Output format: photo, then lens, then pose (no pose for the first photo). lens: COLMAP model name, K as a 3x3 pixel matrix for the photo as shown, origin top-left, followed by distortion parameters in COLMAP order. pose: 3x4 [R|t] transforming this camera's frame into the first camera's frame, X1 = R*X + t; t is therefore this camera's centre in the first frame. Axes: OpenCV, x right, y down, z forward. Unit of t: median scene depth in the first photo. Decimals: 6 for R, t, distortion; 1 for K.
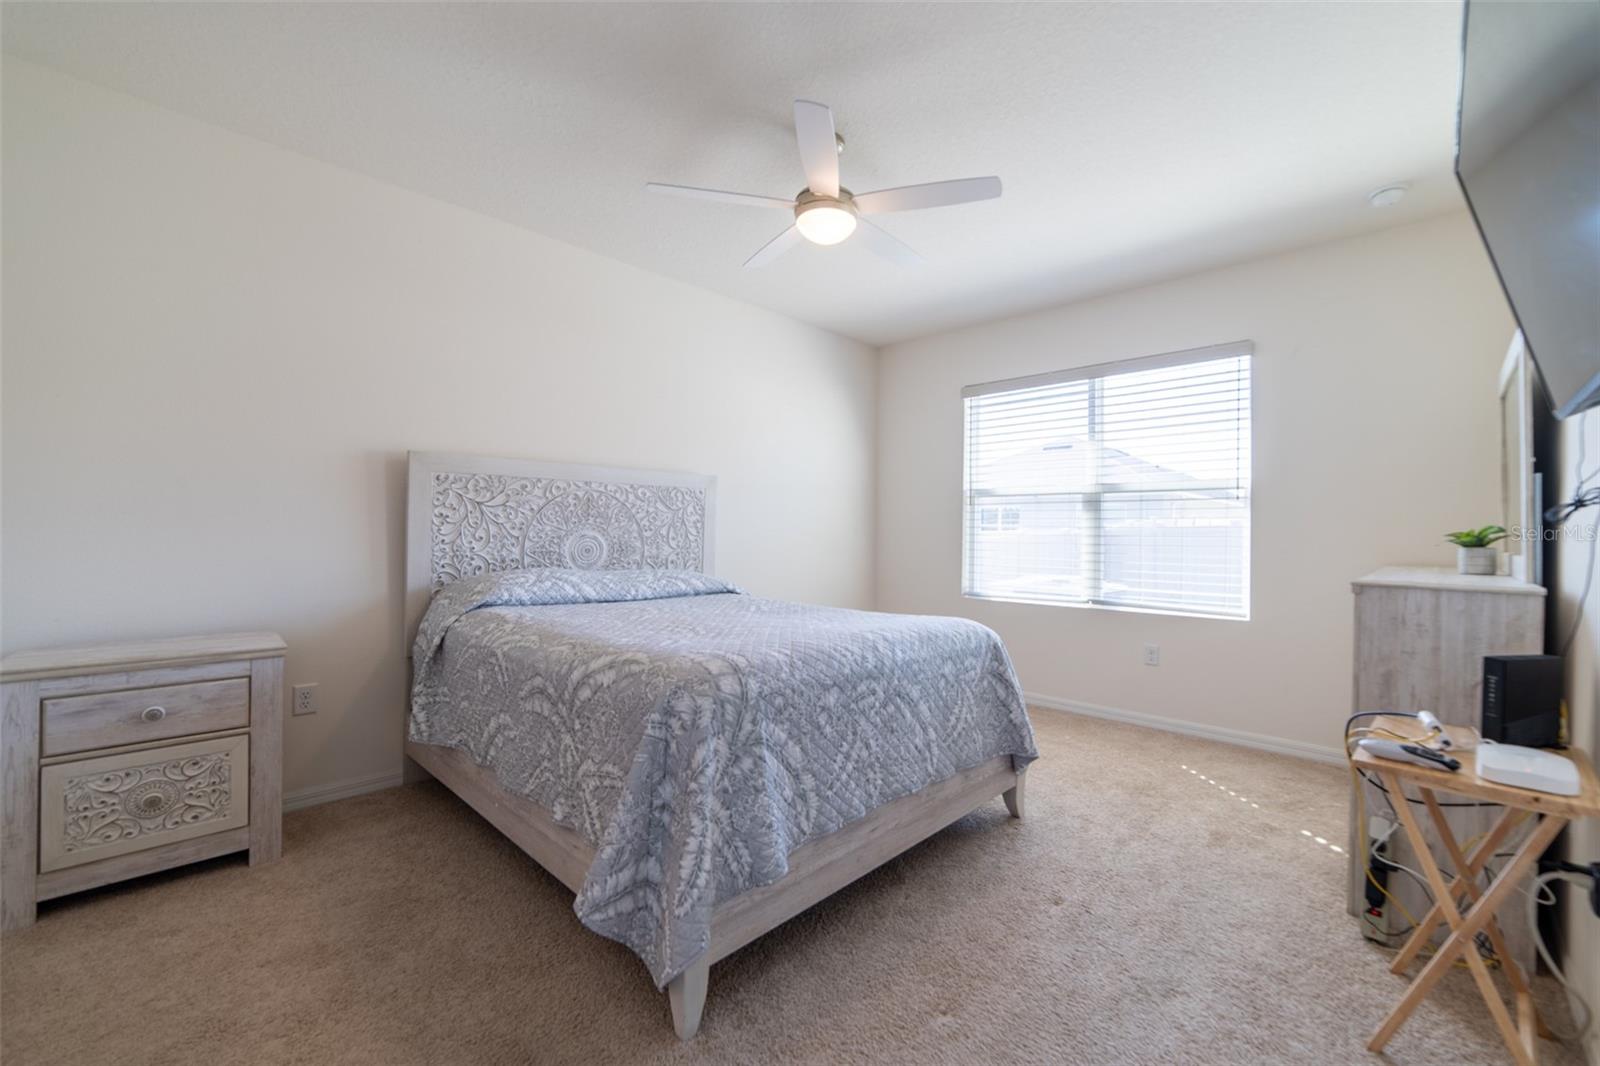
lens RADIAL K [[661.7, 0, 857.2], [0, 661.7, 525.9], [0, 0, 1]] dist [-0.013441, -0.000003]
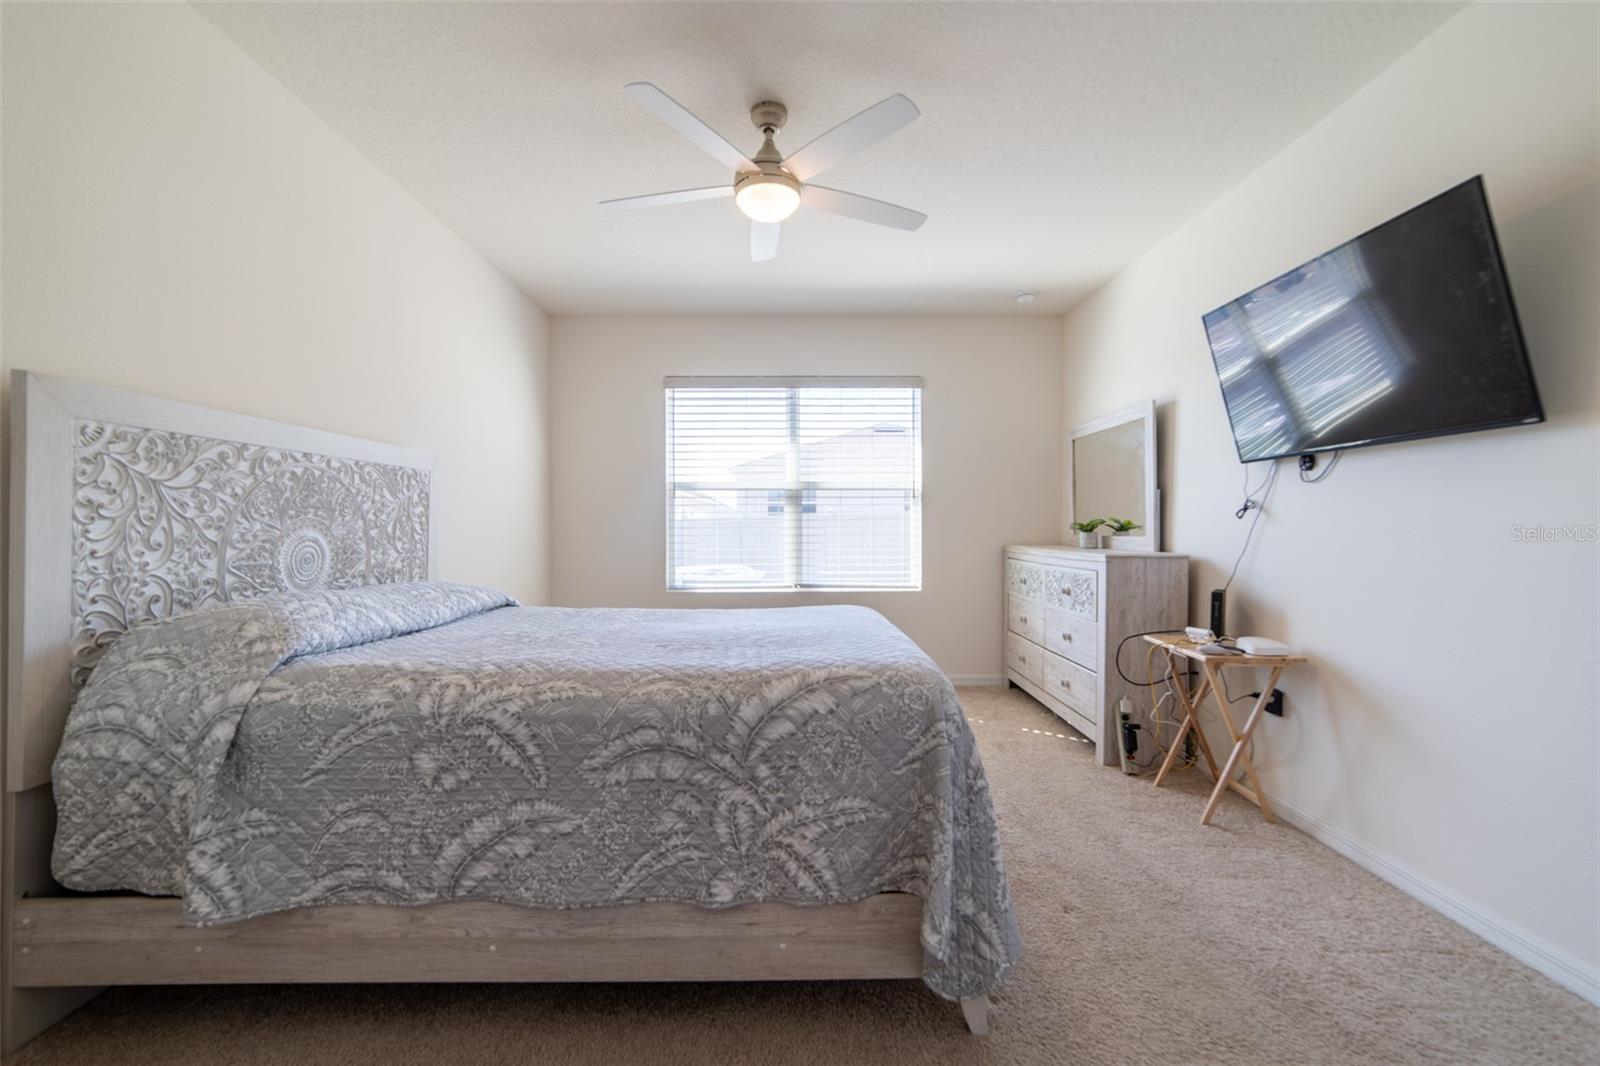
lens RADIAL K [[658.7, 0, 800.0], [0, 658.7, 533.0], [0, 0, 1]] dist [-0.010828, 0.000396]
pose [[0.729032, -0.017485, 0.684256, -0.546879], [0.001524, 0.999713, 0.023921, -0.004154], [-0.684478, -0.016396, 0.728849, 0.228323]]
